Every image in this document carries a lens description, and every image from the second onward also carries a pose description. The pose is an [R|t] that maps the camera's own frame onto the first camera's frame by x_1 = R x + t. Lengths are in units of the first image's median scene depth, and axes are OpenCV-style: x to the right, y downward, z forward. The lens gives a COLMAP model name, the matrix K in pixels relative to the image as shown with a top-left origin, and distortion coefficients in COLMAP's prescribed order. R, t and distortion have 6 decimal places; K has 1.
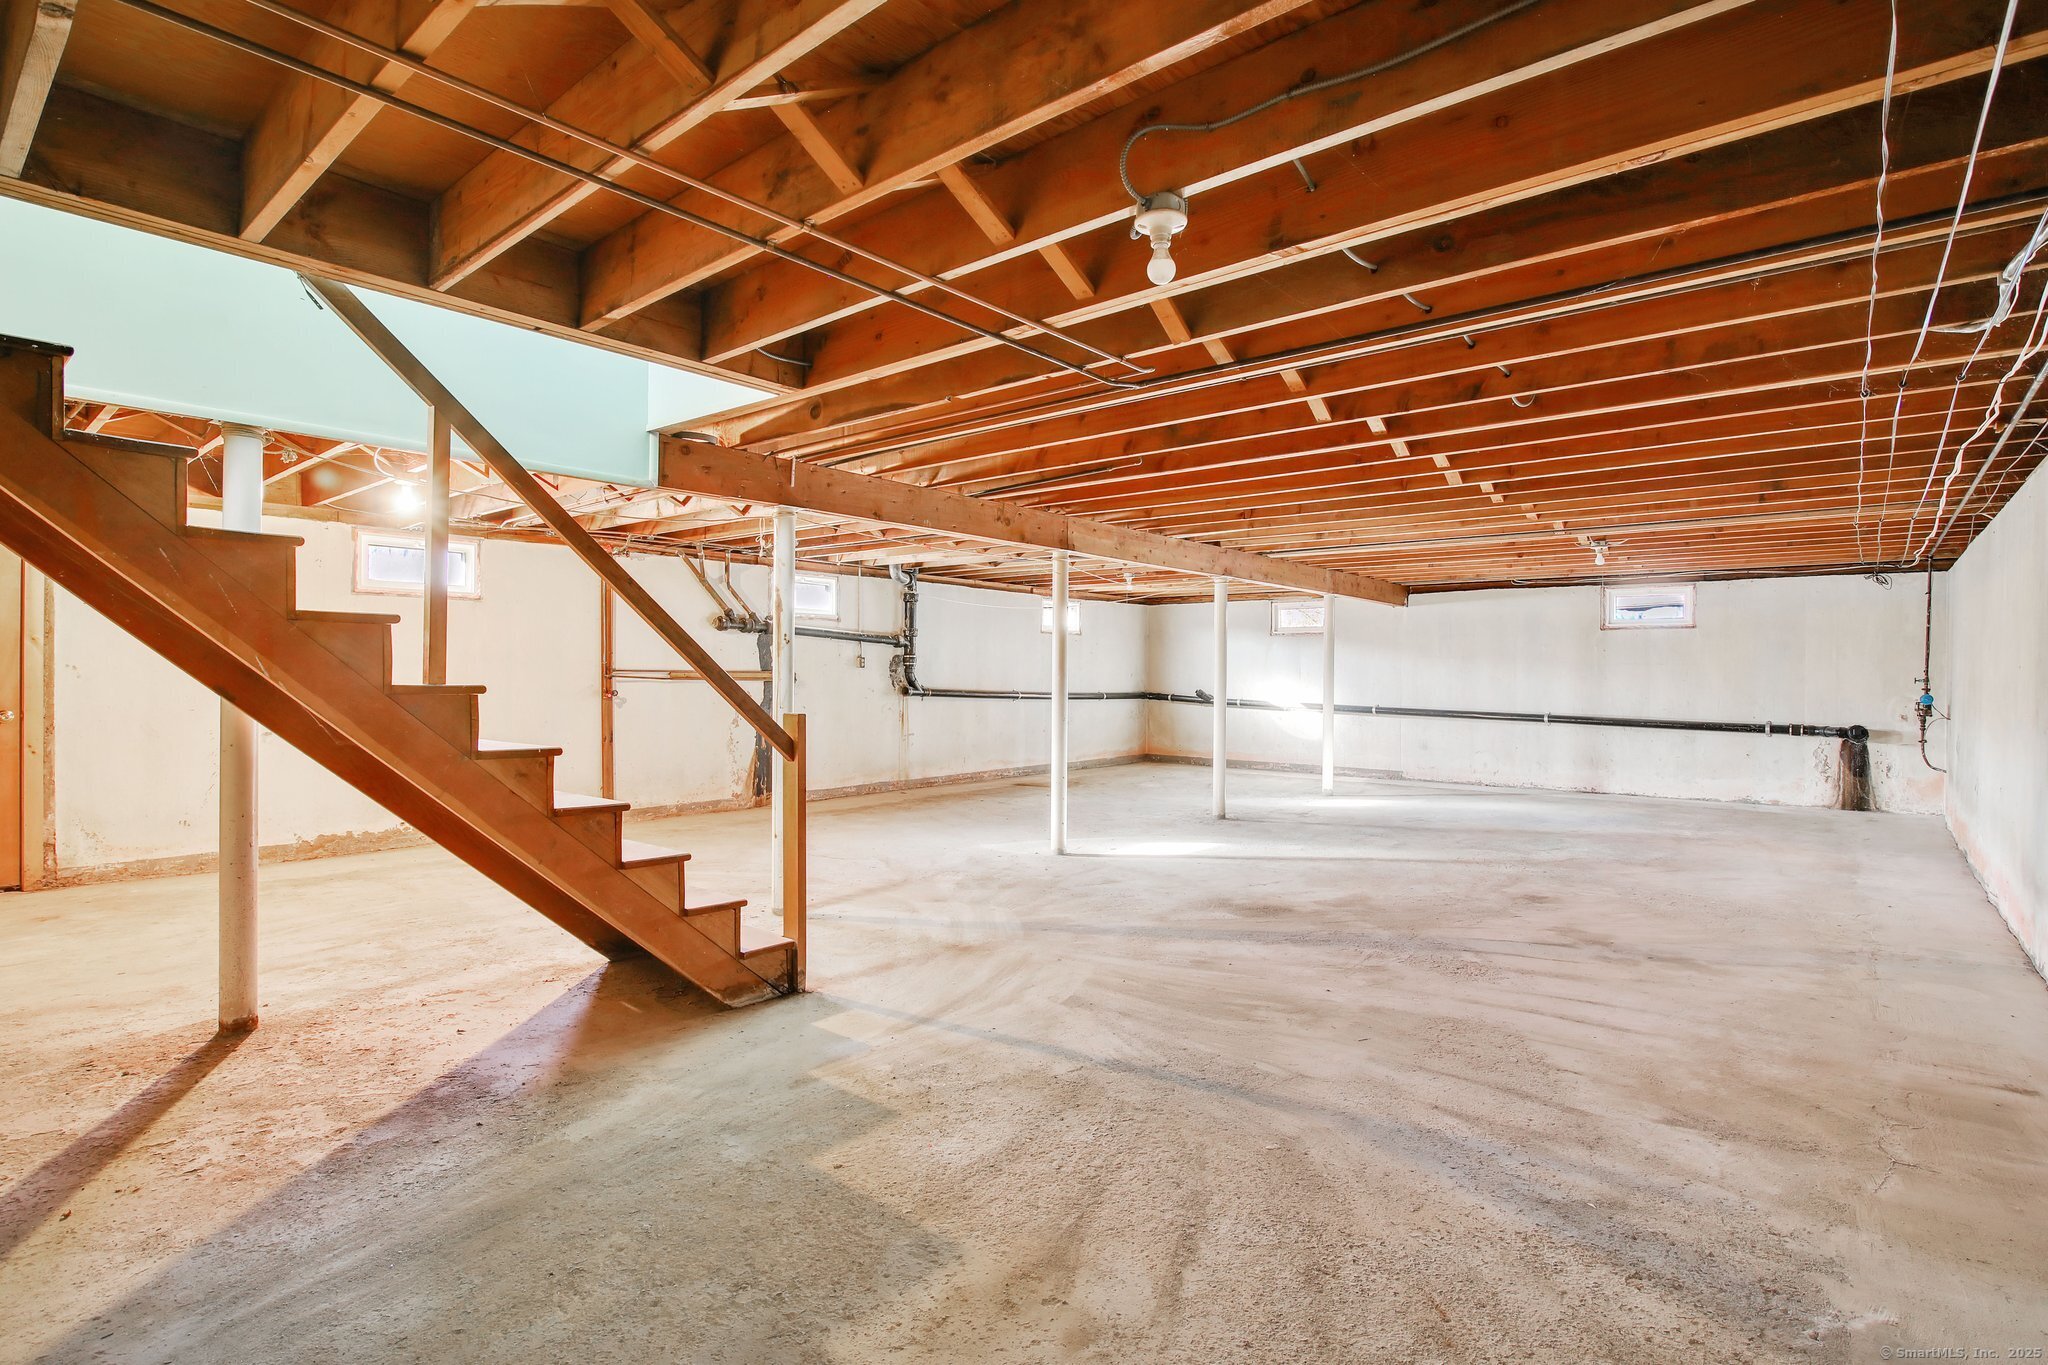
lens RADIAL K [[989.2, 0, 1025.5], [0, 989.2, 674.1], [0, 0, 1]] dist [-0.003773, -0.001347]
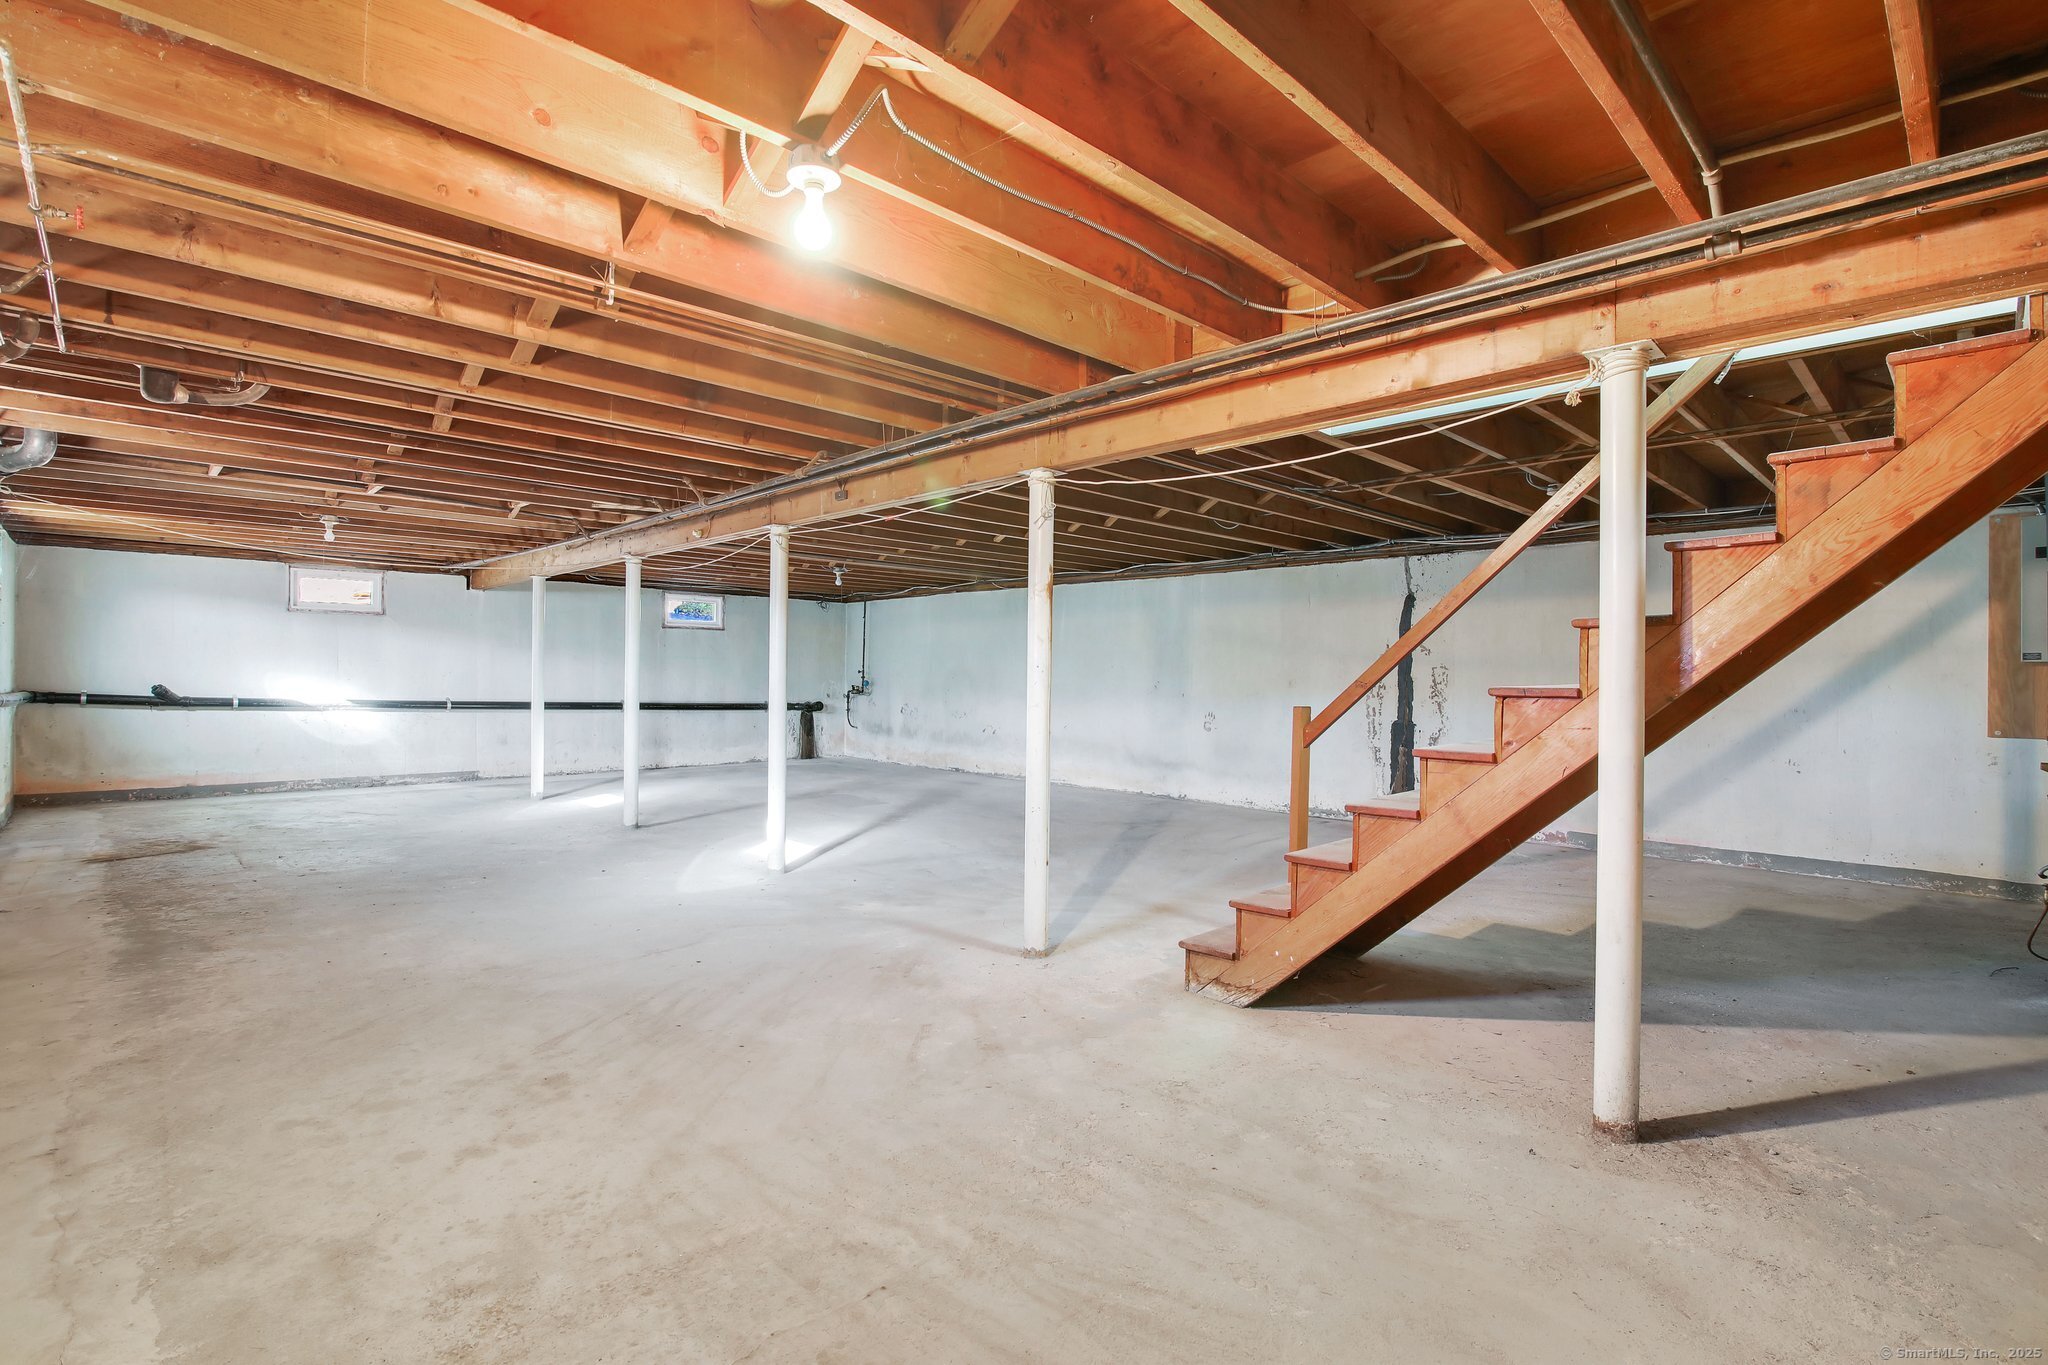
lens RADIAL K [[989.2, 0, 1025.5], [0, 989.2, 674.1], [0, 0, 1]] dist [-0.003773, -0.001347]
pose [[0.076078, -0.004487, 0.997092, -0.513726], [-0.010505, 0.999931, 0.005301, -0.001280], [-0.997047, -0.010878, 0.076026, 0.449499]]
